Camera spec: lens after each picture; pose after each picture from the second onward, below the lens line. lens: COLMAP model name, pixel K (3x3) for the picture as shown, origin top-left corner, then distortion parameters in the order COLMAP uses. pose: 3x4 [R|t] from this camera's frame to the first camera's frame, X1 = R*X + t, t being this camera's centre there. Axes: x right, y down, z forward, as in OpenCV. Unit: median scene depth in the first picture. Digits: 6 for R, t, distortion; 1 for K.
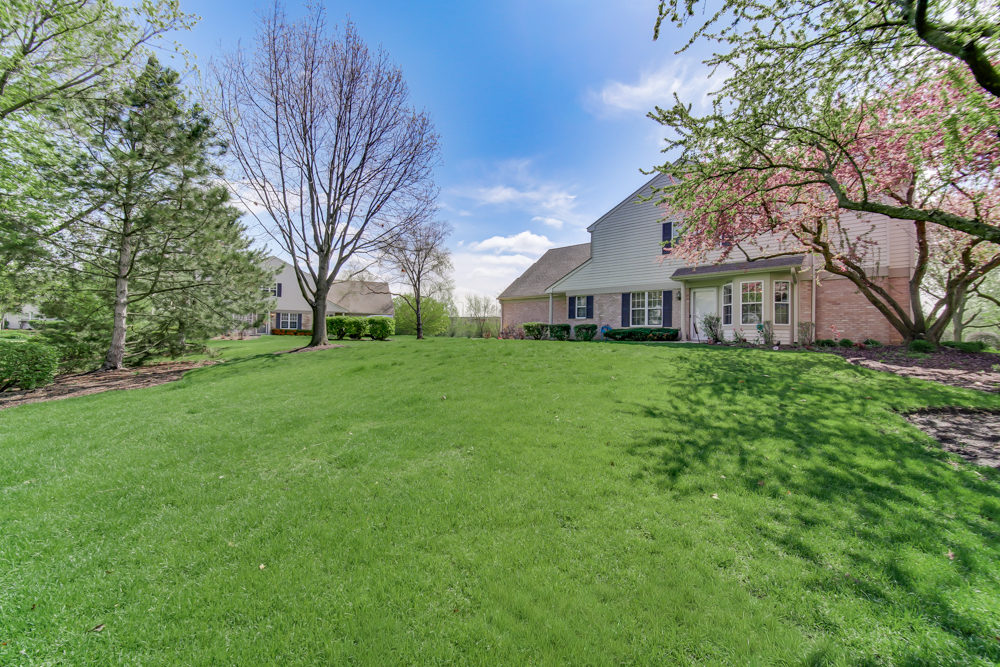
lens RADIAL K [[393.9, 0, 495.1], [0, 393.9, 324.4], [0, 0, 1]] dist [-0.001478, -0.000107]
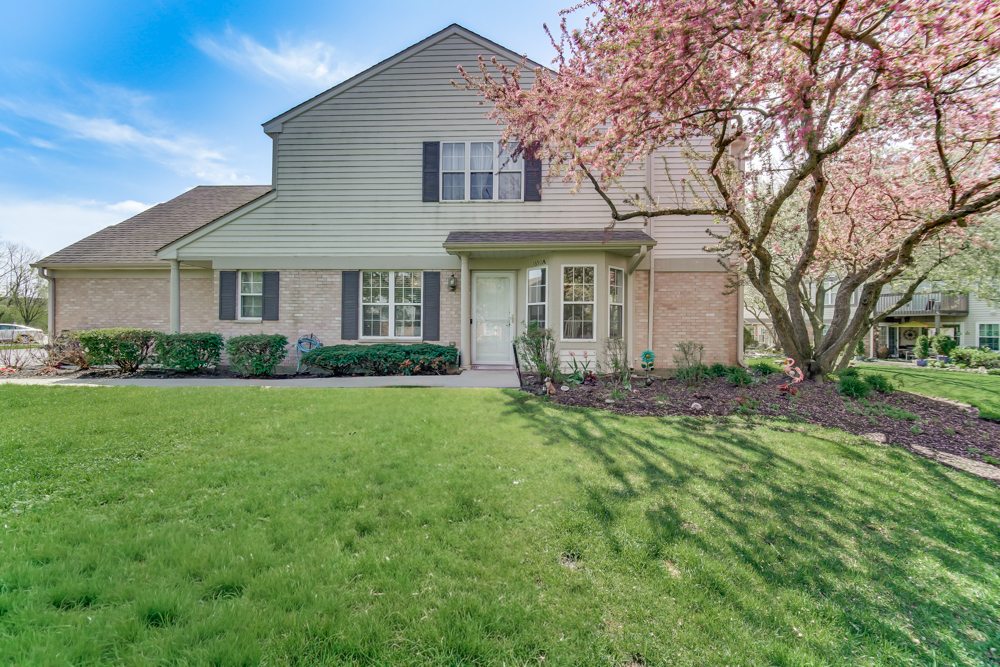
lens RADIAL K [[393.9, 0, 495.1], [0, 393.9, 324.4], [0, 0, 1]] dist [-0.001478, -0.000107]
pose [[0.765610, -0.004344, 0.643290, 0.151988], [-0.014591, 0.999603, 0.024115, -0.027011], [-0.643139, -0.027849, 0.765243, 0.500840]]
